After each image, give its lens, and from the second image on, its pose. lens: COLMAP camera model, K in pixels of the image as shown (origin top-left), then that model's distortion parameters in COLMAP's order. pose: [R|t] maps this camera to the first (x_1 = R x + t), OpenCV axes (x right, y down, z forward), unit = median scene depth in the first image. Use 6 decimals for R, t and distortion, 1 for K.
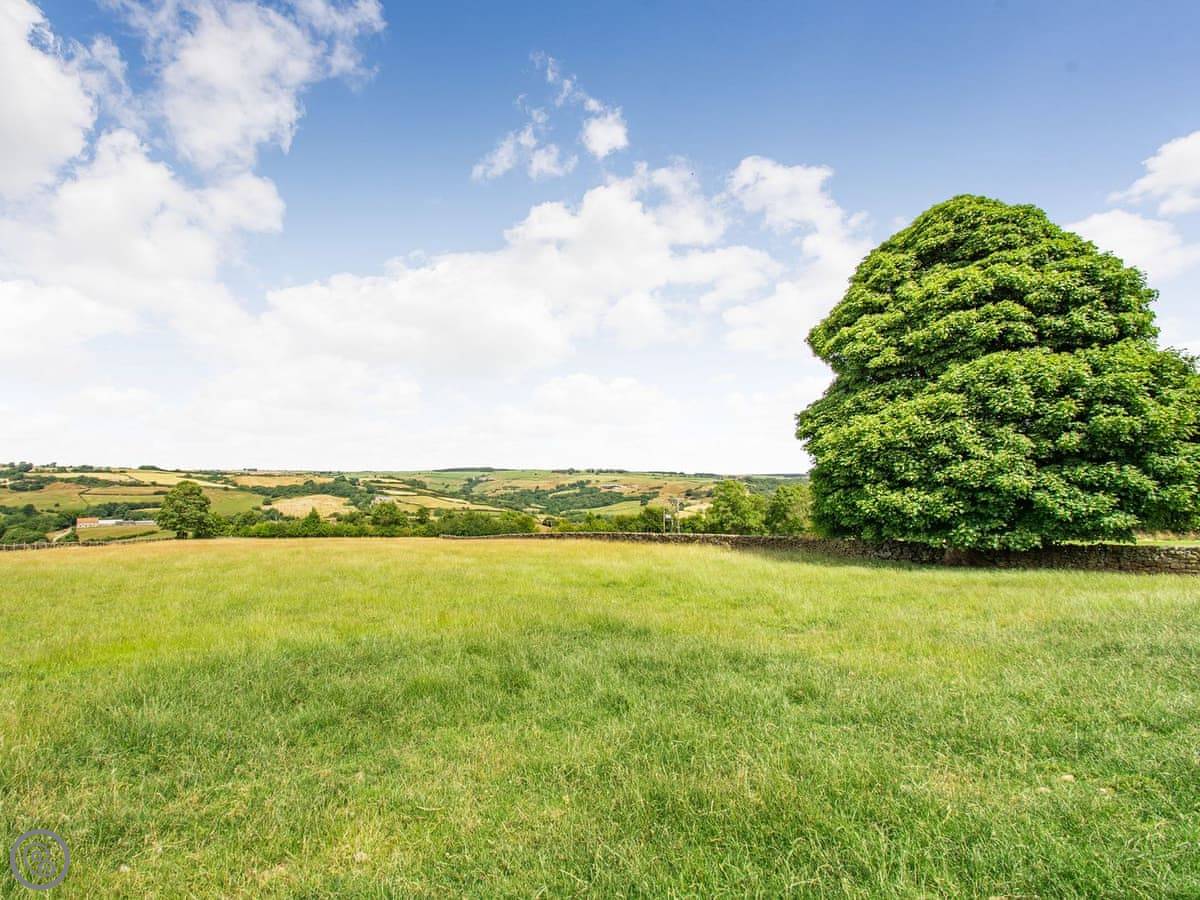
lens RADIAL K [[597.2, 0, 541.8], [0, 597.2, 451.7], [0, 0, 1]] dist [-0.014830, -0.007868]
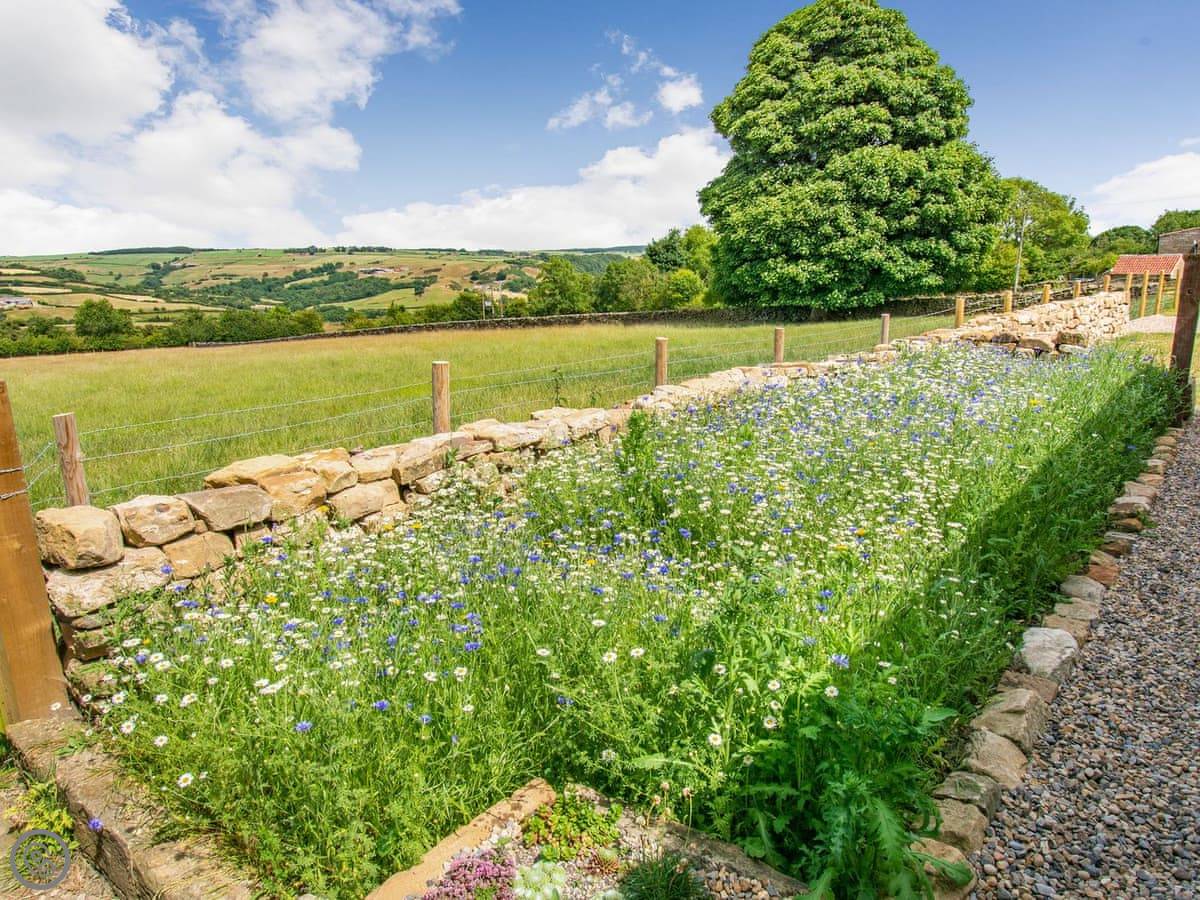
lens RADIAL K [[801.9, 0, 599.9], [0, 801.9, 451.1], [0, 0, 1]] dist [-0.006308, -0.003460]
pose [[0.905547, -0.119370, 0.407106, -0.440326], [0.001552, 0.960525, 0.278189, -0.019848], [-0.424243, -0.251282, 0.869986, -0.342293]]
